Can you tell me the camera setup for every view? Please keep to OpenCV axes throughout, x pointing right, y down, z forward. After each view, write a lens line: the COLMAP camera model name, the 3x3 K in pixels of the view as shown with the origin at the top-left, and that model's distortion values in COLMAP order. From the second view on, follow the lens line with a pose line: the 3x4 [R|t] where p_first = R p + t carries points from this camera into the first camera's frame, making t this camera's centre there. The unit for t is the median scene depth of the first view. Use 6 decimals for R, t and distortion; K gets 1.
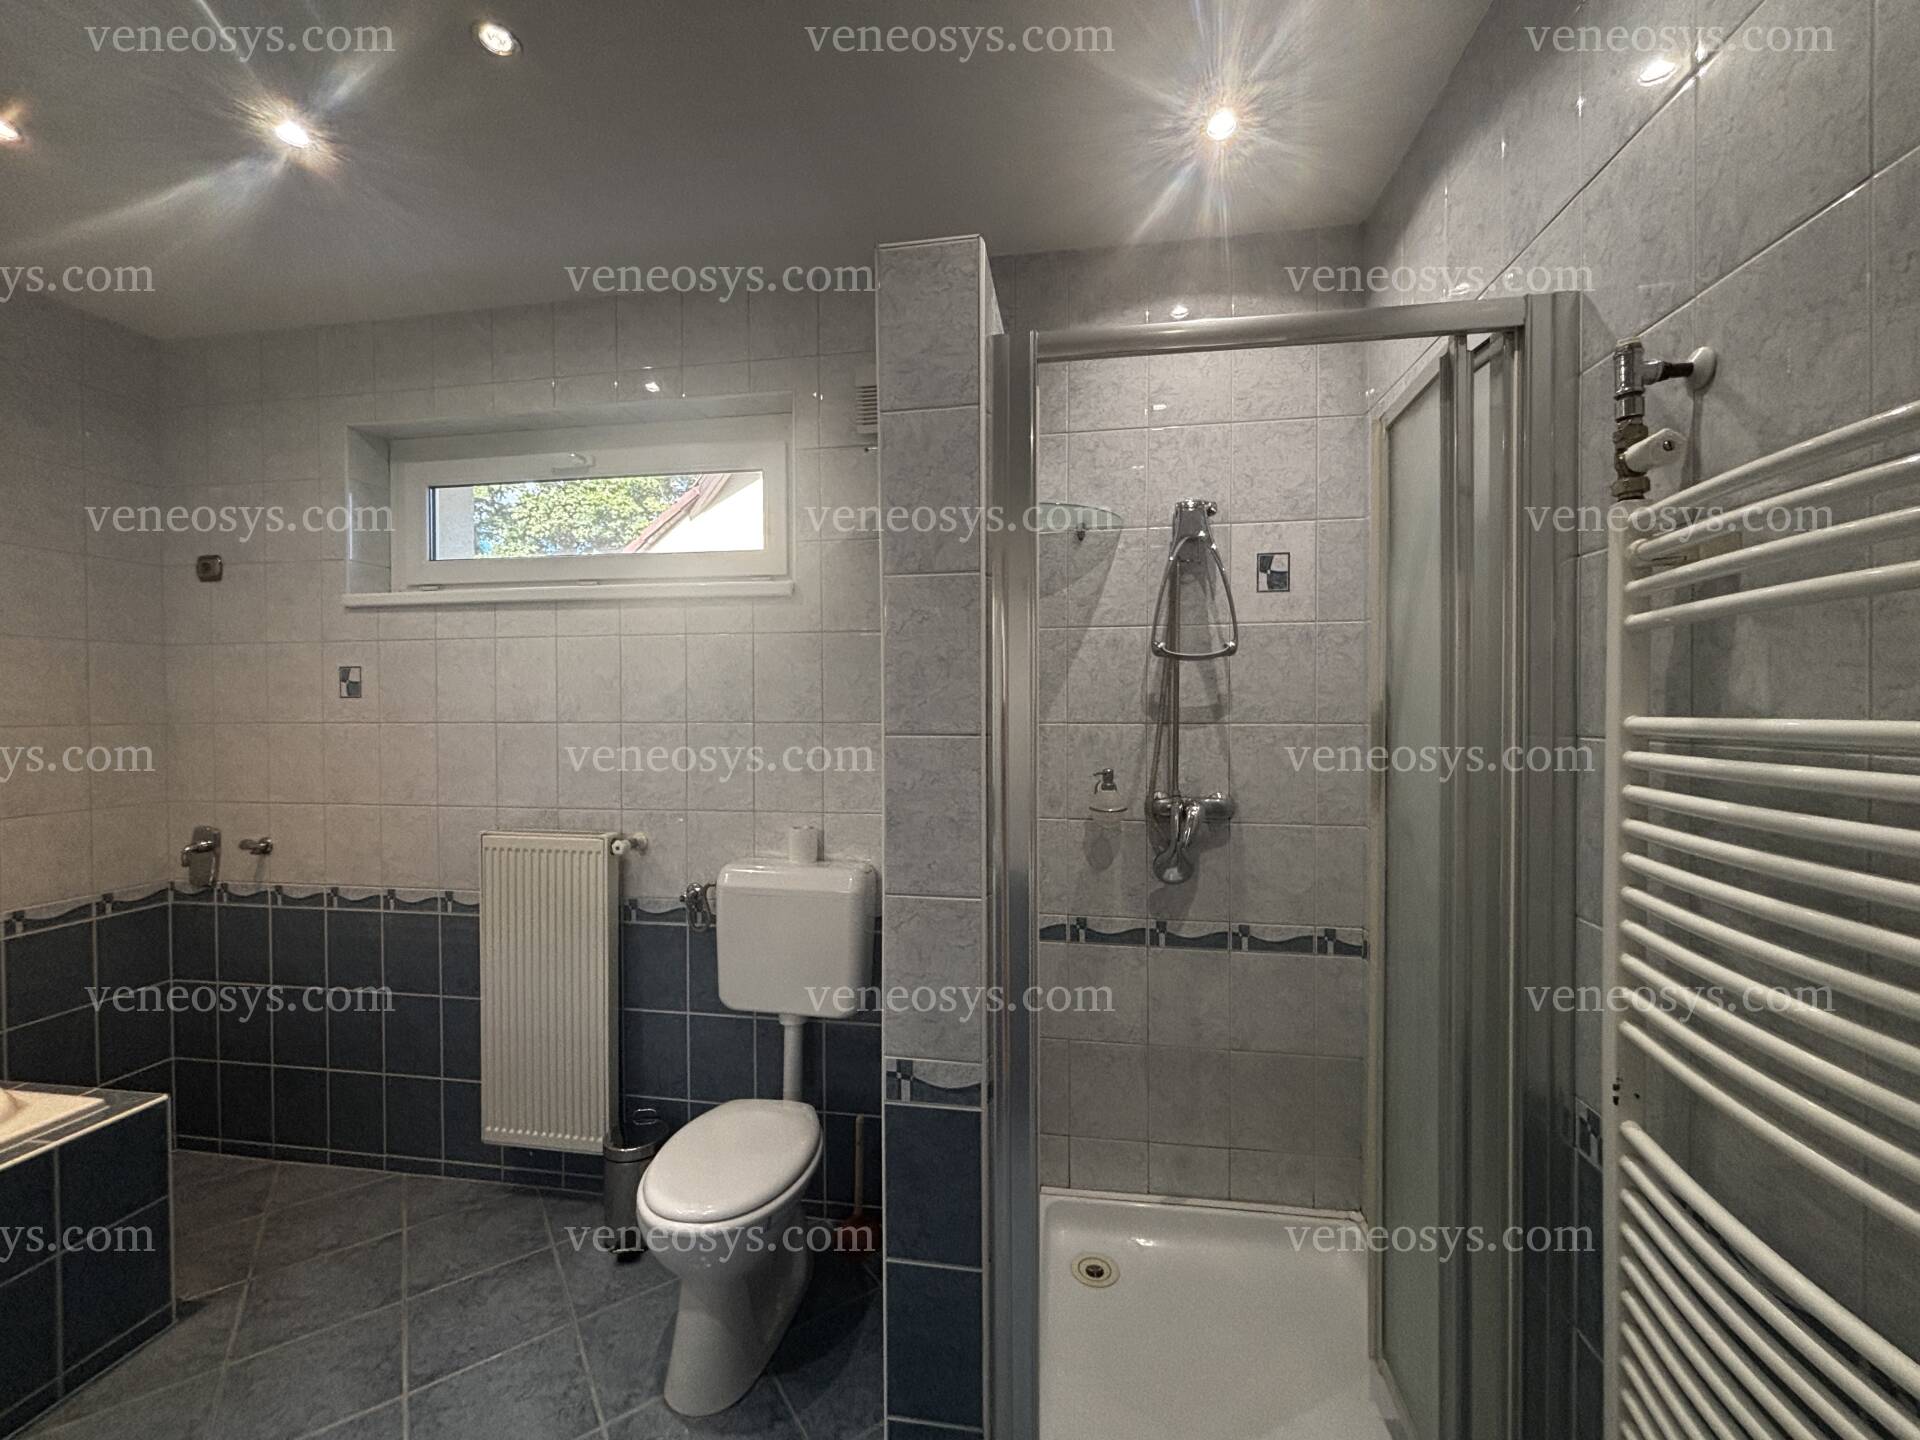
lens RADIAL K [[781.0, 0, 954.9], [0, 781.0, 717.9], [0, 0, 1]] dist [0.000374, 0.000385]
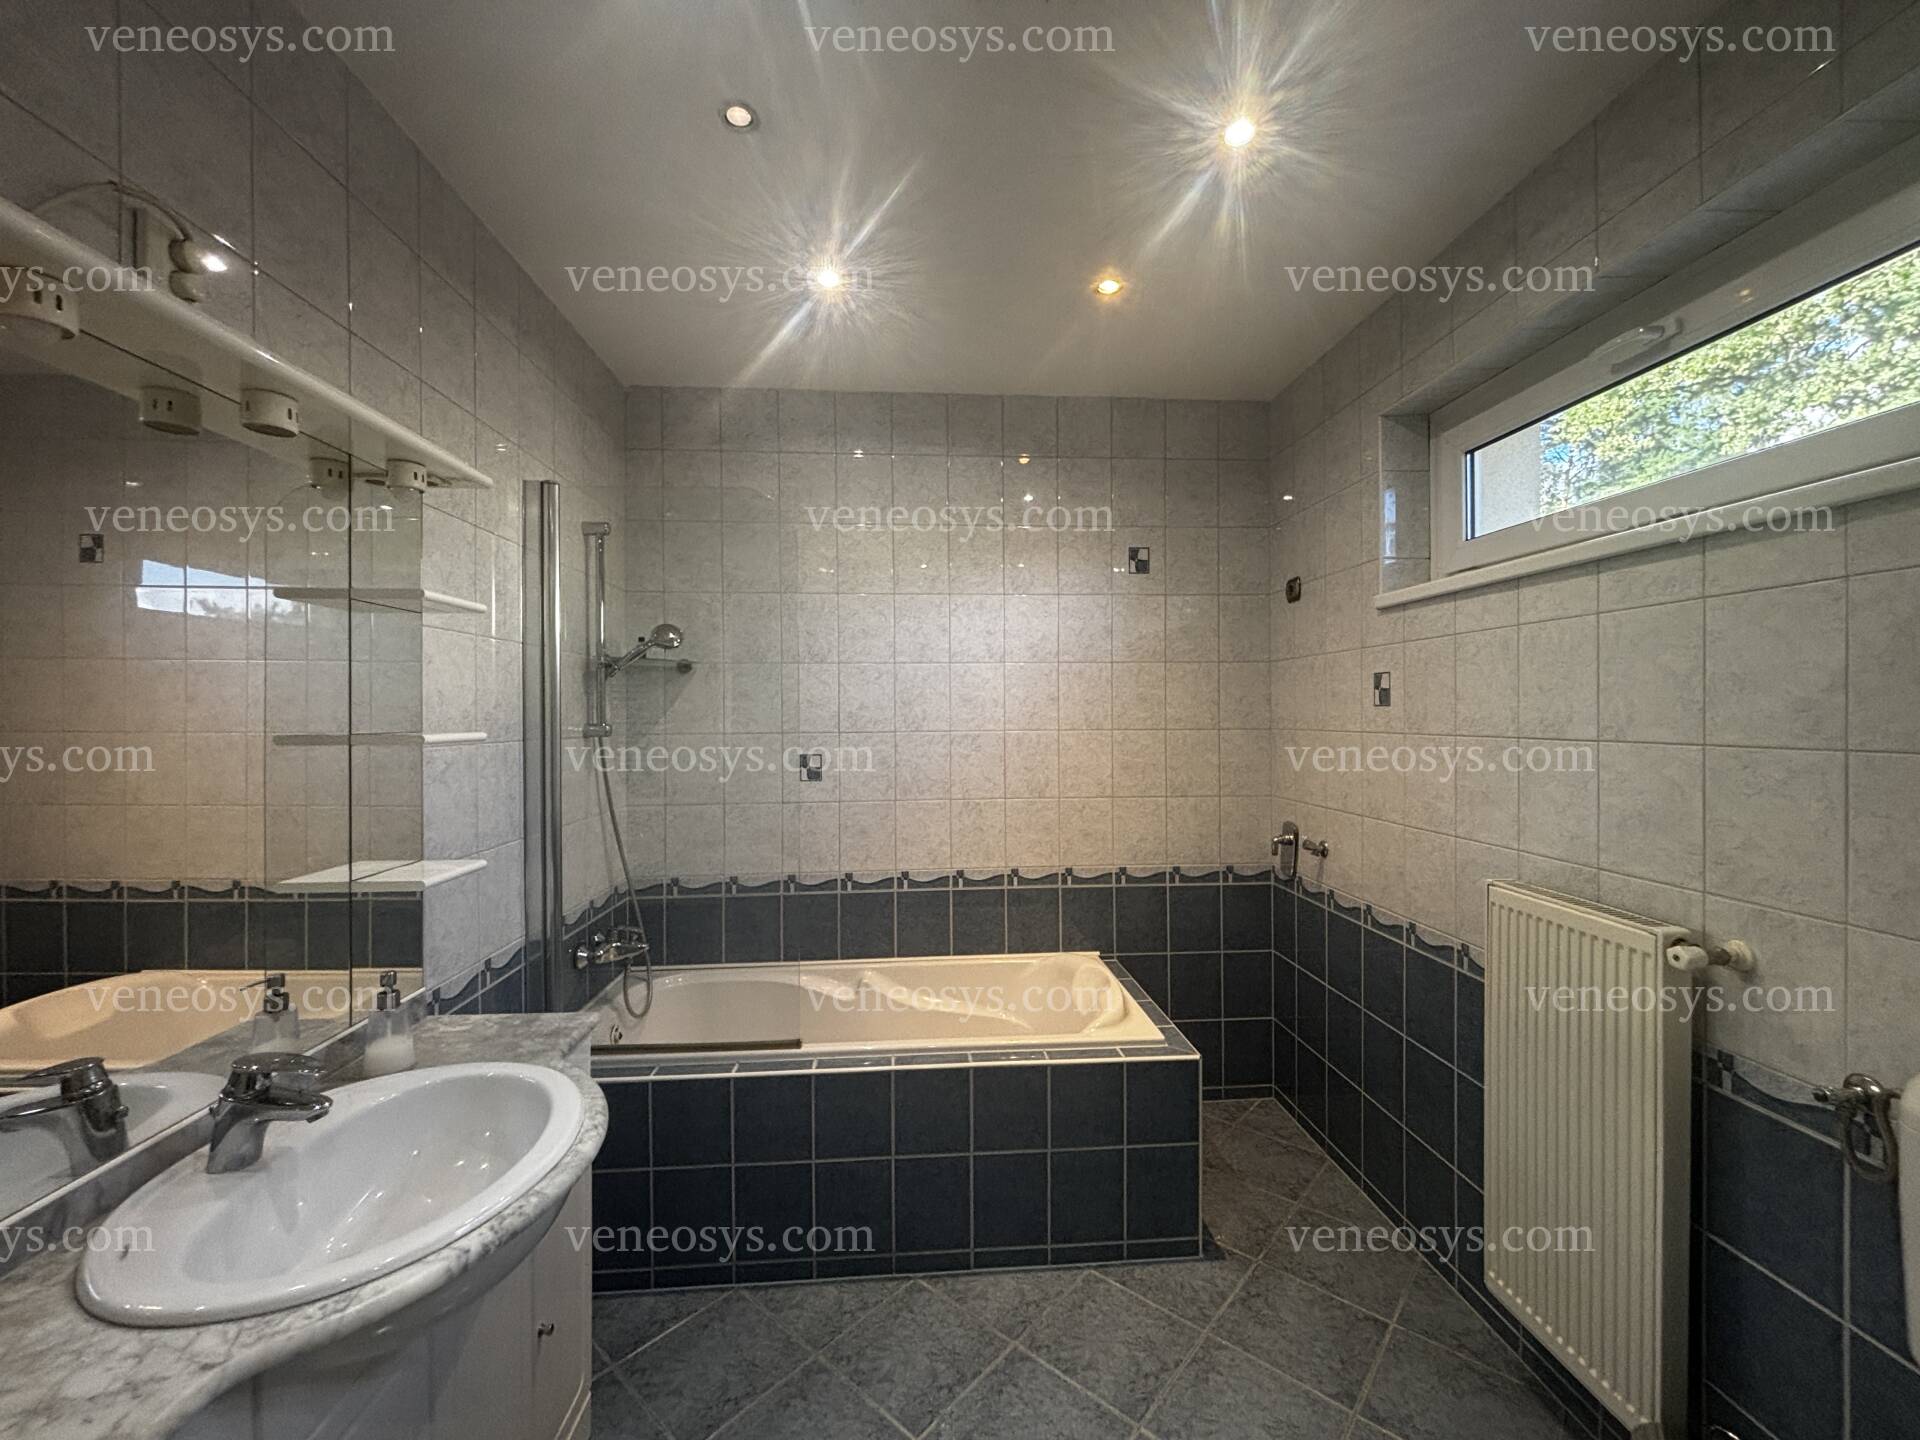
lens RADIAL K [[781.0, 0, 954.9], [0, 781.0, 717.9], [0, 0, 1]] dist [0.000374, 0.000385]
pose [[0.216201, 0.007538, -0.976320, 0.025375], [-0.005621, 0.999963, 0.006476, -0.015003], [0.976333, 0.004088, 0.216235, 0.307769]]
